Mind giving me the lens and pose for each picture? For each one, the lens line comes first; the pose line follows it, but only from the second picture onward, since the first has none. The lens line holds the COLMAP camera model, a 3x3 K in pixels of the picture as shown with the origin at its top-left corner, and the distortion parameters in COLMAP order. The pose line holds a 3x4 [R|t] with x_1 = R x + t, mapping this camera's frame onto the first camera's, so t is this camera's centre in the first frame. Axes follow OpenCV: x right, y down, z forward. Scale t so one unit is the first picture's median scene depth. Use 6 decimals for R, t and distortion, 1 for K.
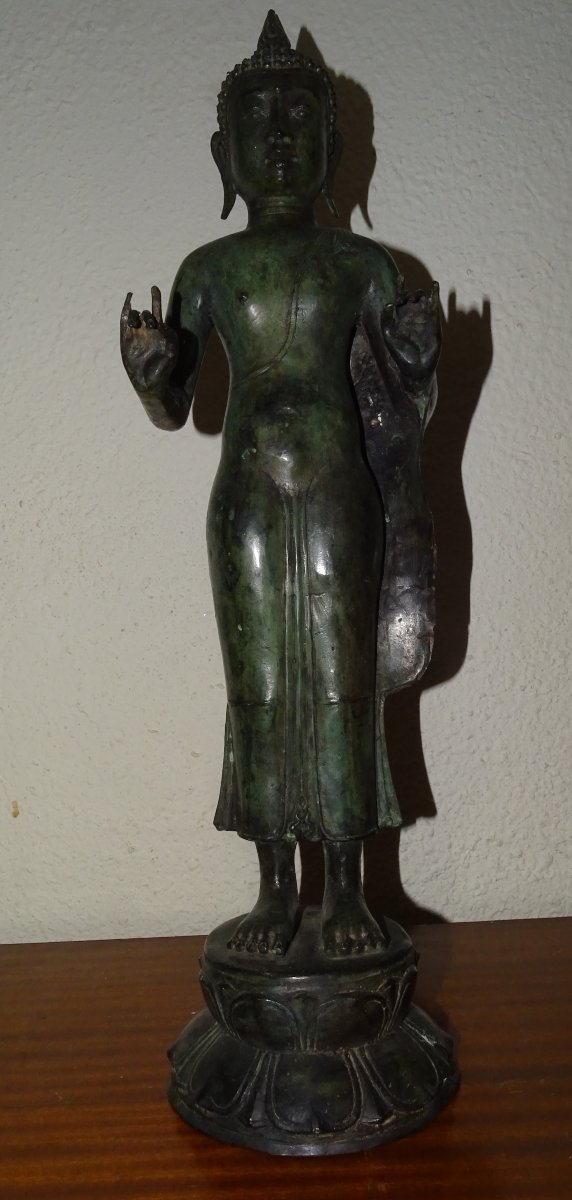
lens RADIAL K [[891.0, 0, 286.0], [0, 891.0, 600.0], [0, 0, 1]] dist [0.053301, 0.000168]
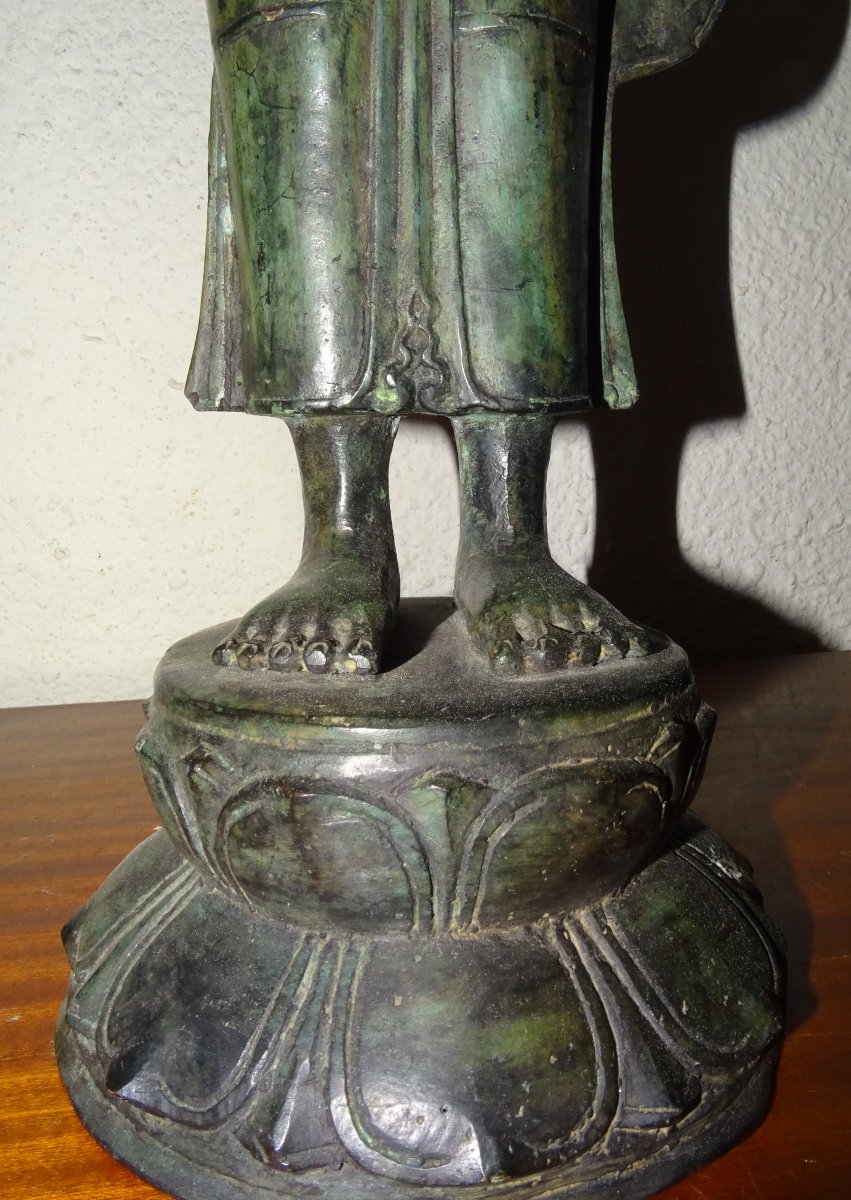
lens RADIAL K [[733.7, 0, 425.5], [0, 733.7, 600.0], [0, 0, 1]] dist [0.036551, -0.000124]
pose [[0.987953, 0.002477, 0.154737, -0.026592], [-0.027195, 0.987092, 0.157829, 0.301147], [-0.152349, -0.160135, 0.975267, 0.677753]]
